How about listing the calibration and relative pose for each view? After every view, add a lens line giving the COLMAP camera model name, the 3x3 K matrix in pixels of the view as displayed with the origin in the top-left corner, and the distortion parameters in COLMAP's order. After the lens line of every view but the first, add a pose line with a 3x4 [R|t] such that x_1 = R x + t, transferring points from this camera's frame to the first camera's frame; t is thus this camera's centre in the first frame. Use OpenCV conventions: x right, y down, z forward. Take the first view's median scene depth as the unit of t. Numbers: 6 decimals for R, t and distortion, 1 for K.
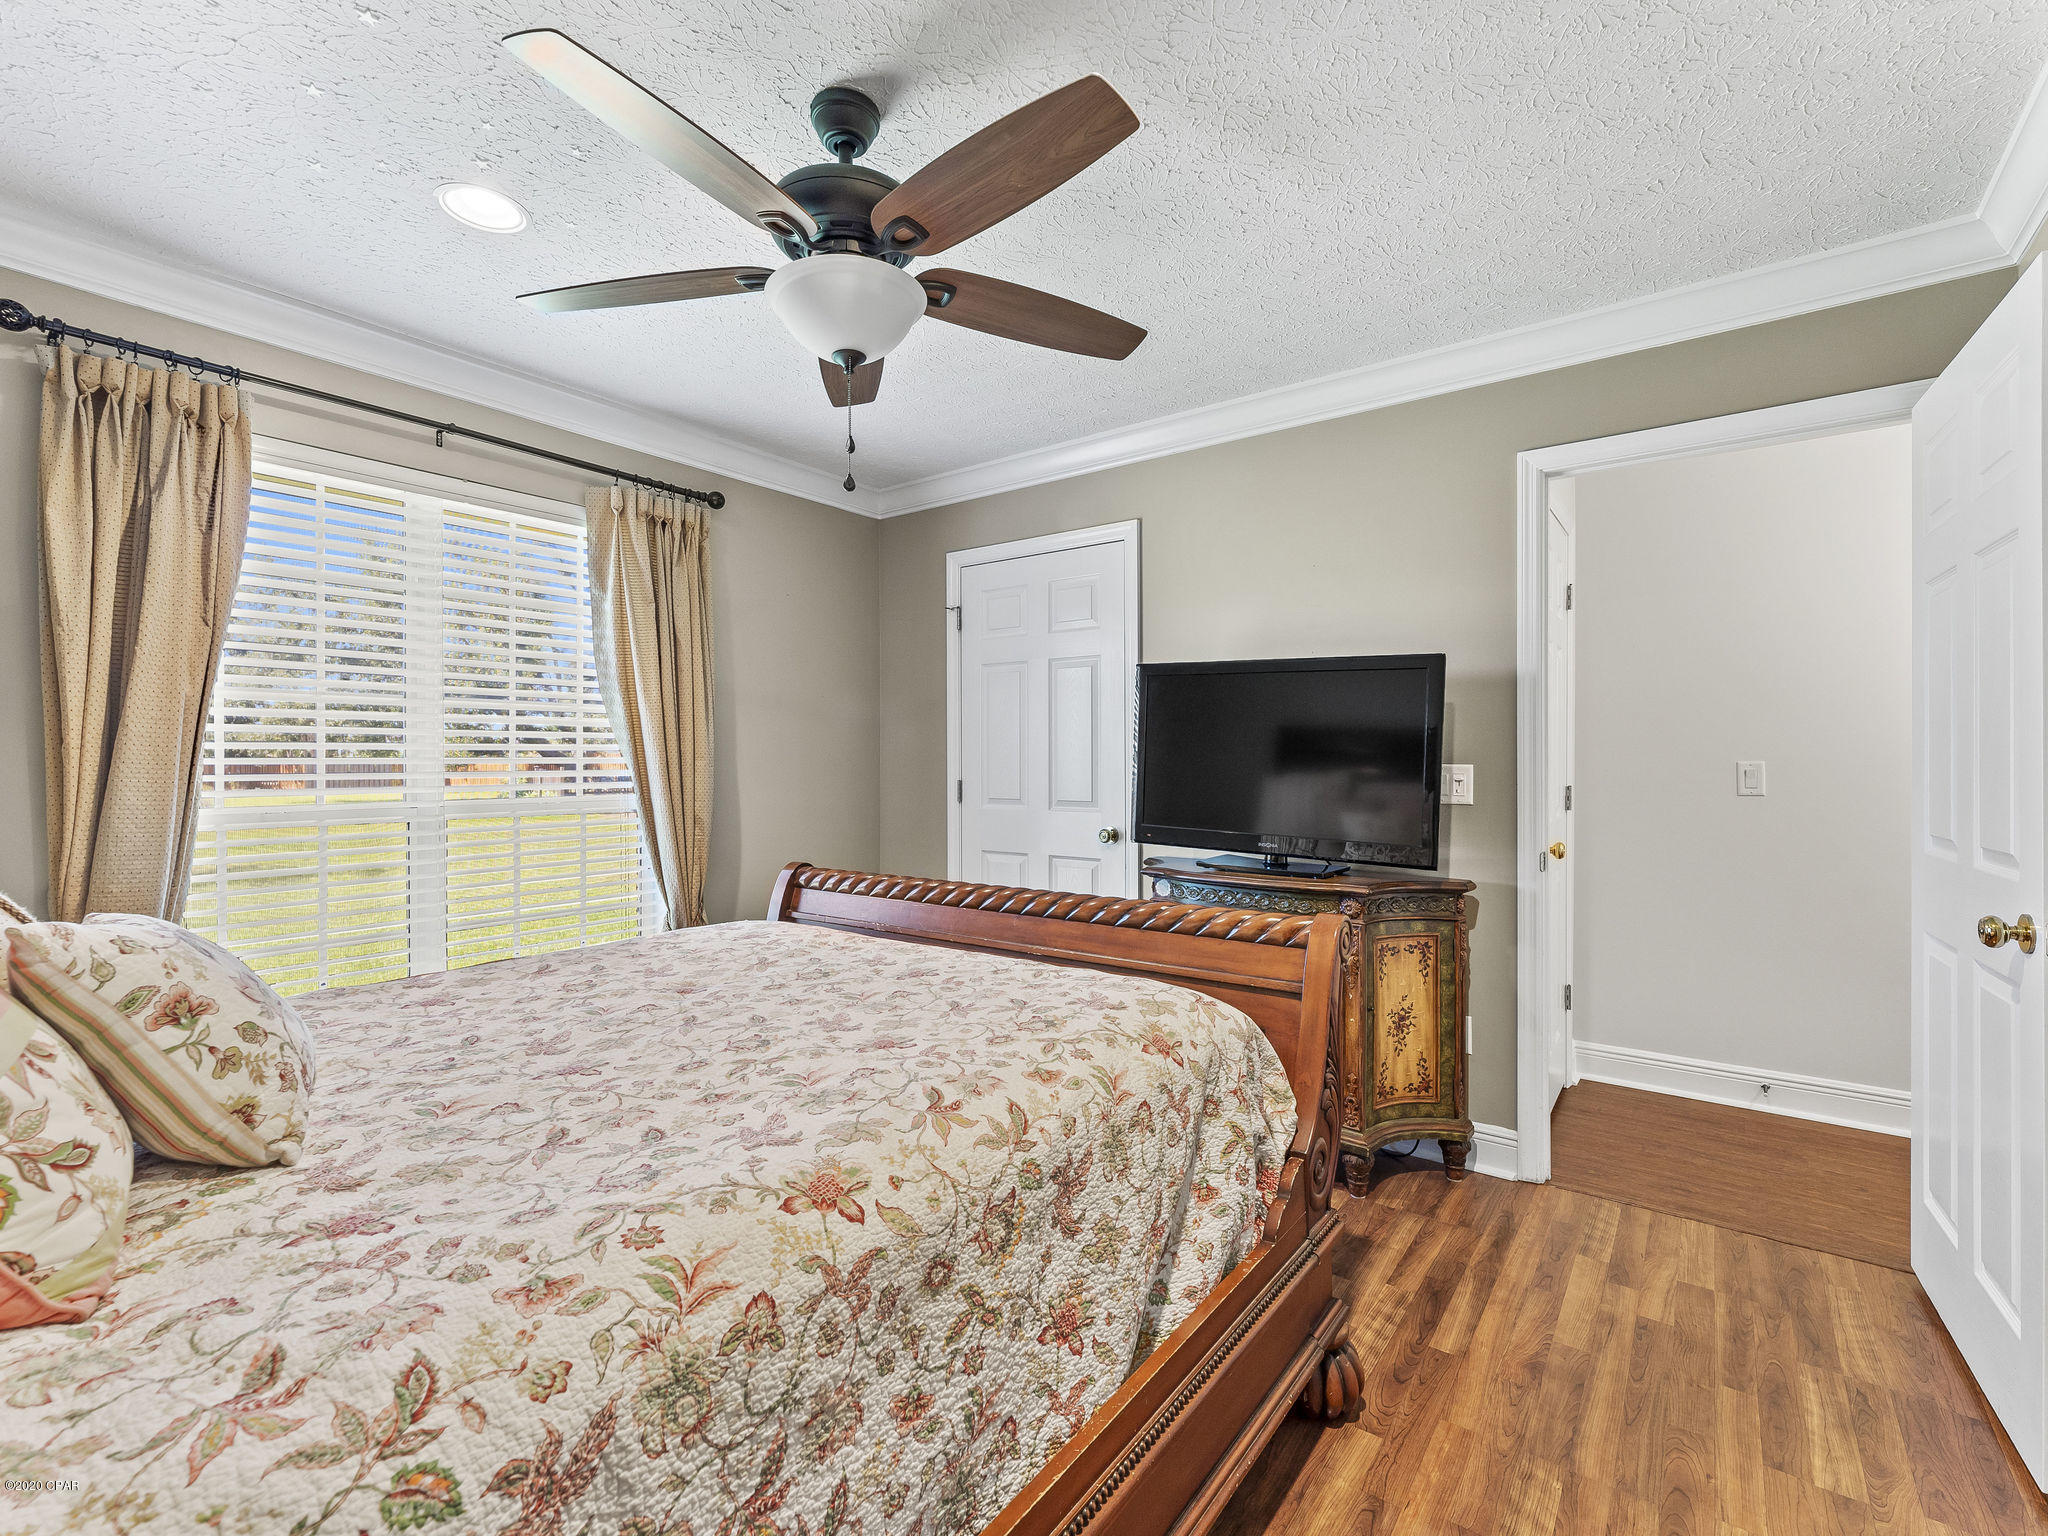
lens RADIAL K [[929.2, 0, 1020.8], [0, 929.2, 771.4], [0, 0, 1]] dist [-0.001015, 0.000250]
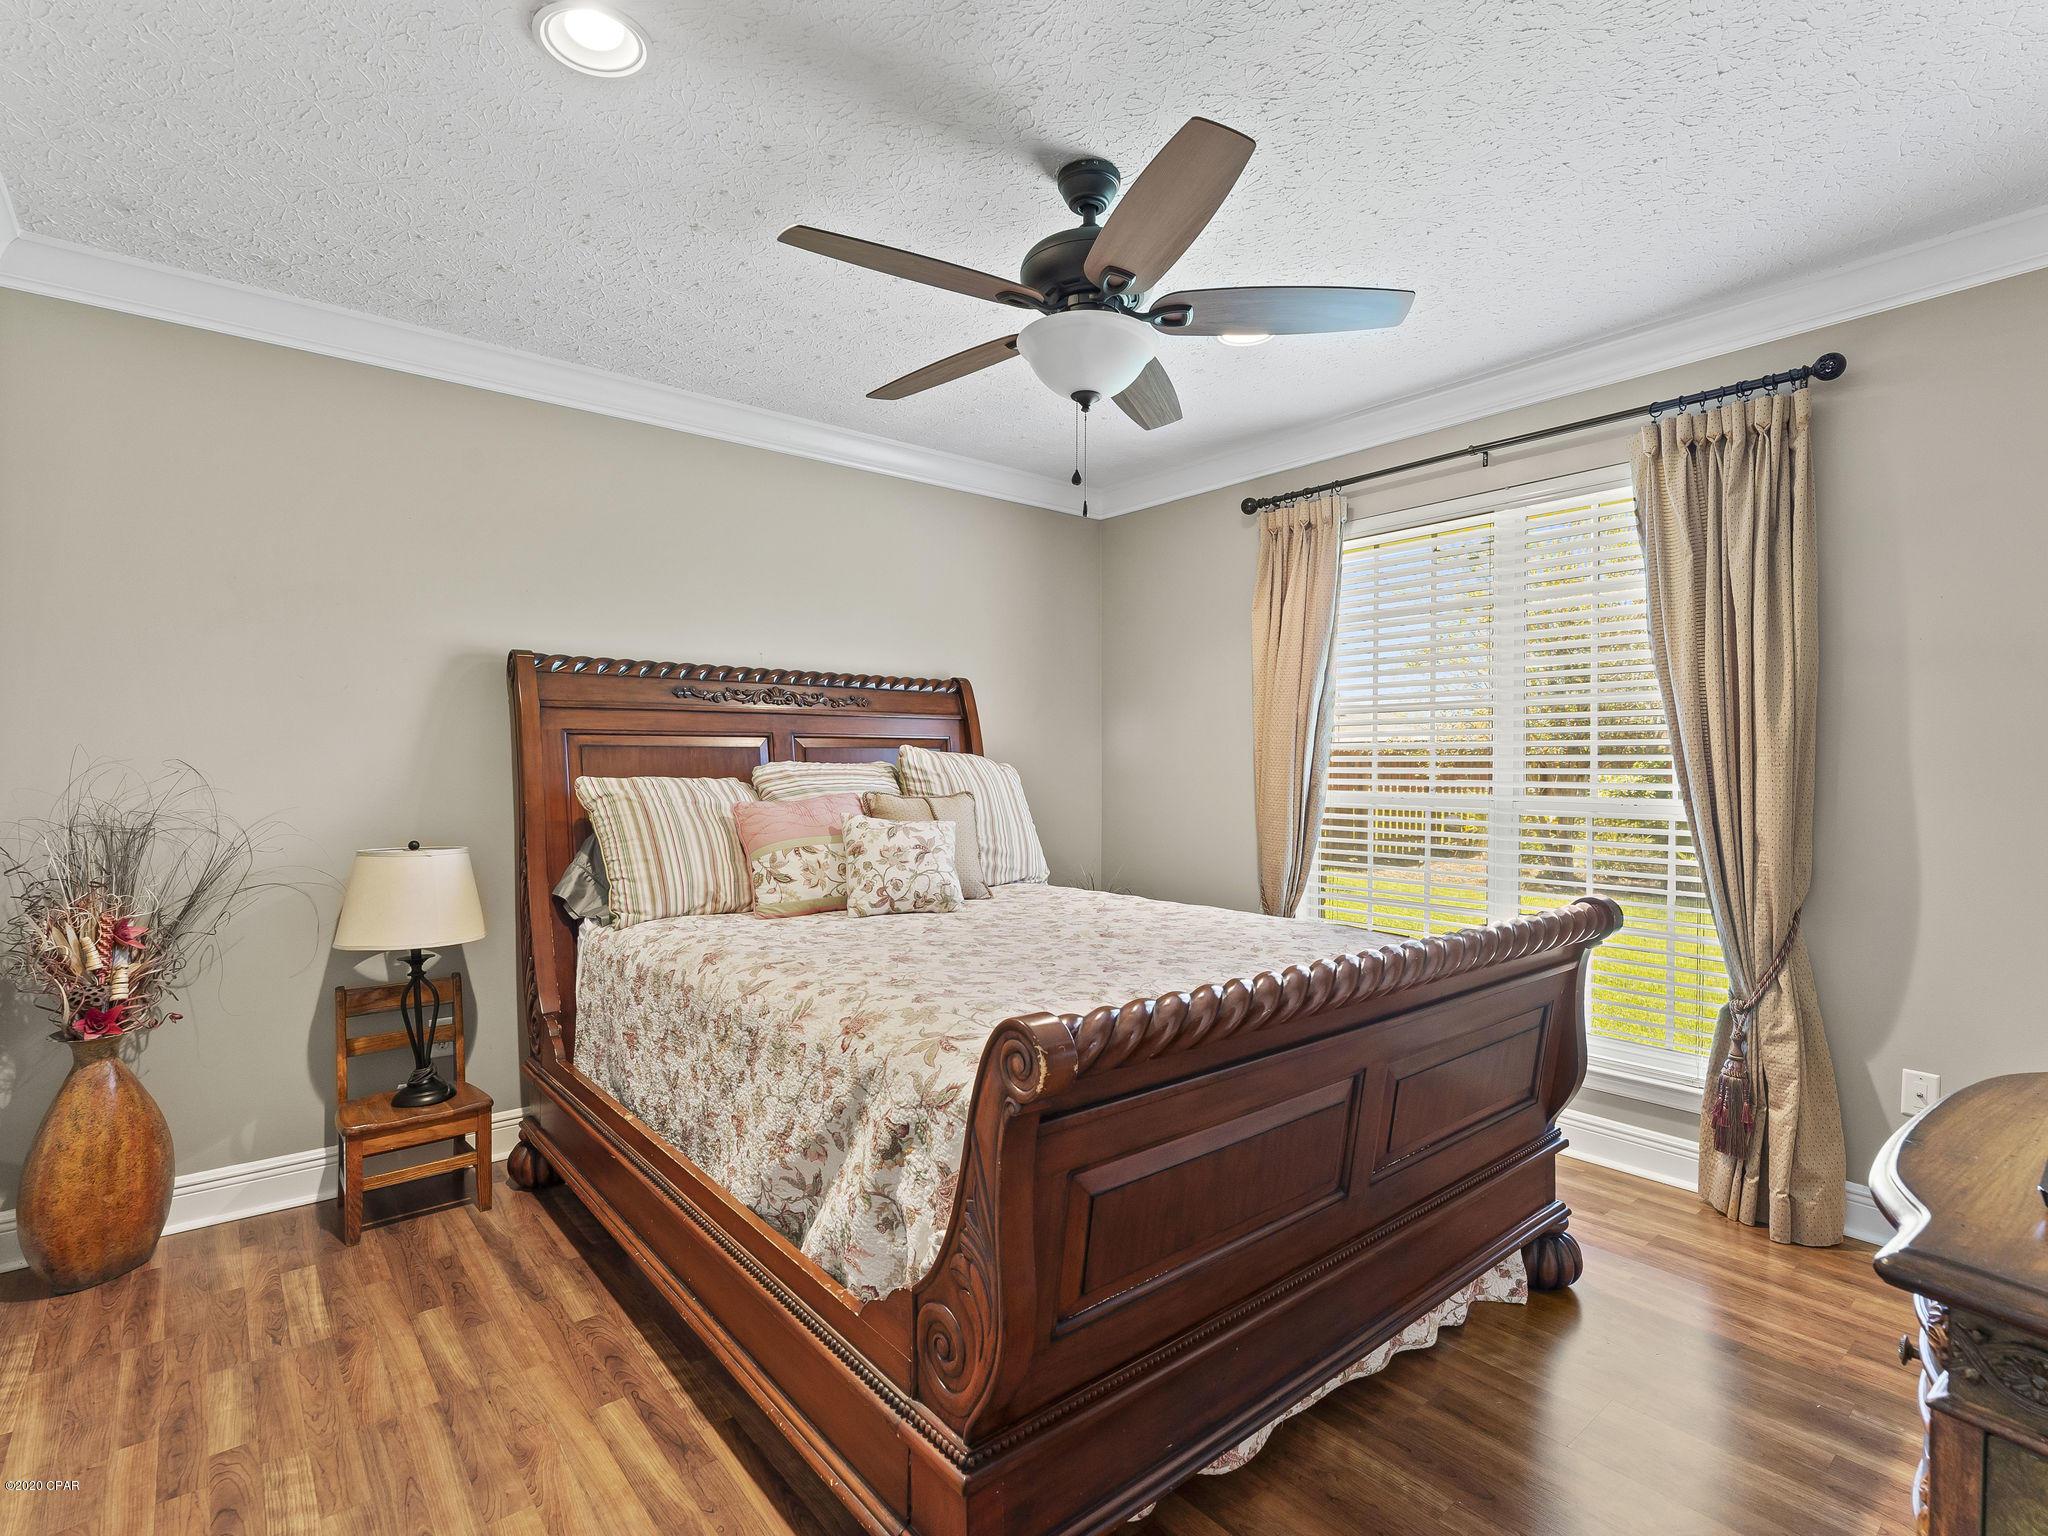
lens RADIAL K [[948.4, 0, 1024.0], [0, 948.4, 768.0], [0, 0, 1]] dist [-0.028104, -0.000202]
pose [[-0.258954, 0.013152, -0.965800, 0.919955], [-0.017442, 0.999681, 0.018290, -0.010844], [0.965732, 0.021581, -0.258642, 1.214995]]
